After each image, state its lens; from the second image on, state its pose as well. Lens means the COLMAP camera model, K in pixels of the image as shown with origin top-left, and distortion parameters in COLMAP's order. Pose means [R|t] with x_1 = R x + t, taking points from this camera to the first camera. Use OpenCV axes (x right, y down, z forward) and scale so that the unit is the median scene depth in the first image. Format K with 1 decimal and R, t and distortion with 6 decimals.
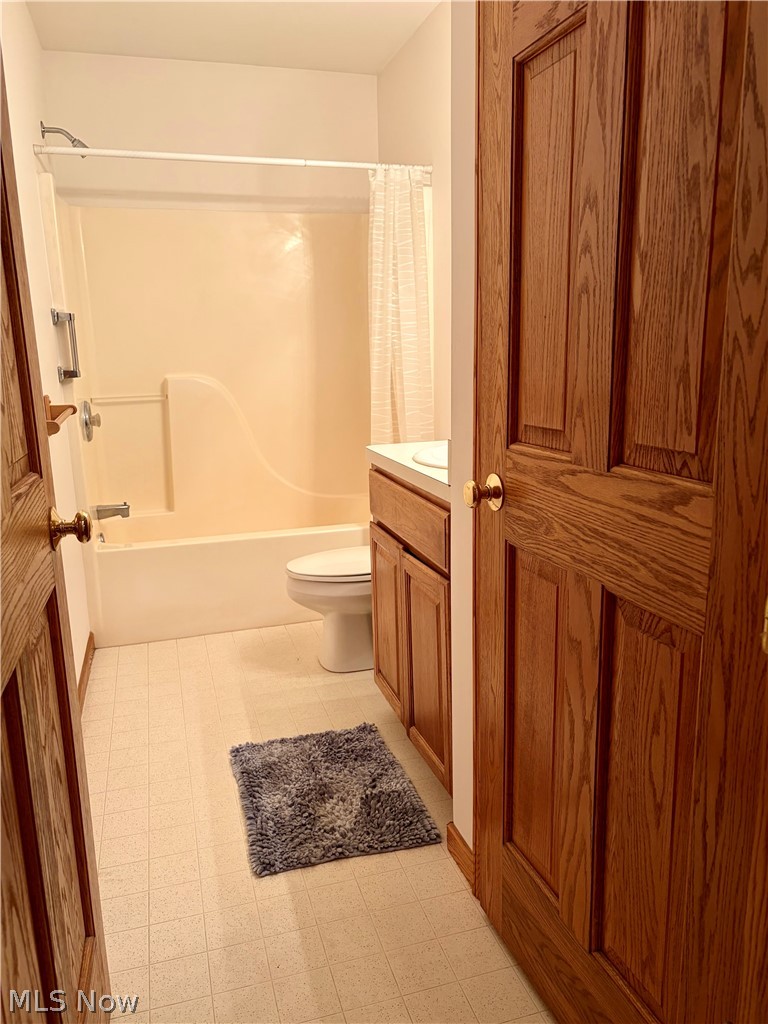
lens RADIAL K [[778.4, 0, 385.1], [0, 778.4, 513.0], [0, 0, 1]] dist [0.012990, 0.005241]
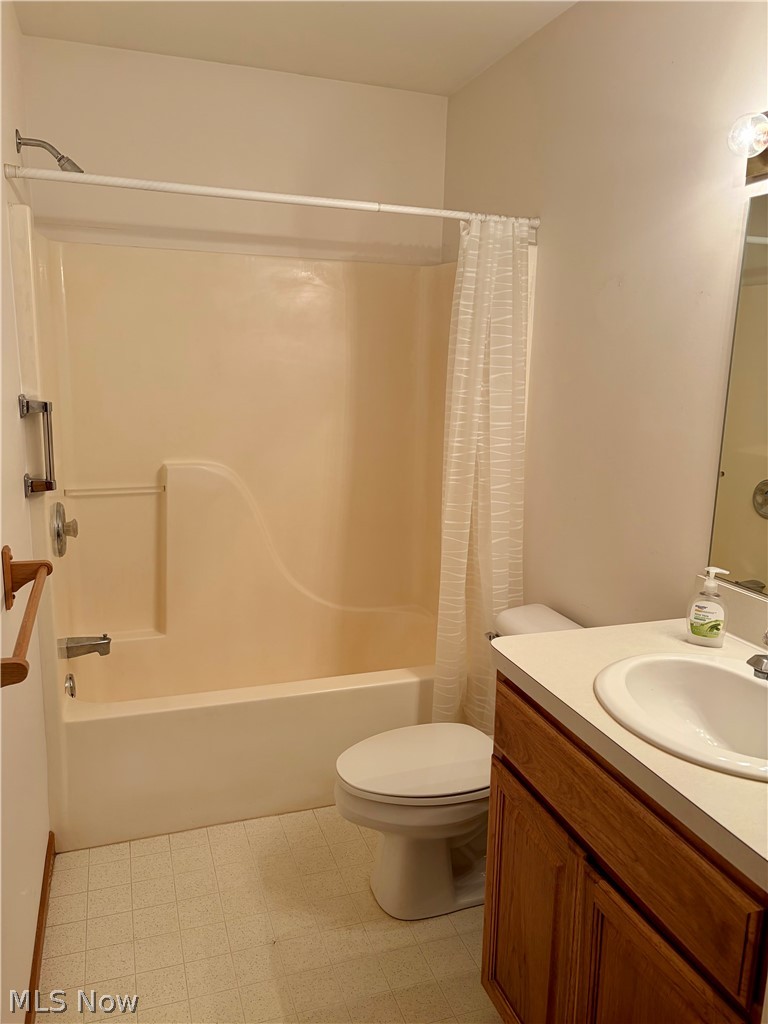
lens RADIAL K [[778.4, 0, 383.1], [0, 778.4, 509.7], [0, 0, 1]] dist [0.012990, 0.005241]
pose [[0.998098, 0.038299, 0.048302, -0.117085], [-0.037174, 0.999021, -0.023990, -0.138145], [-0.049173, 0.022149, 0.998545, 0.255672]]
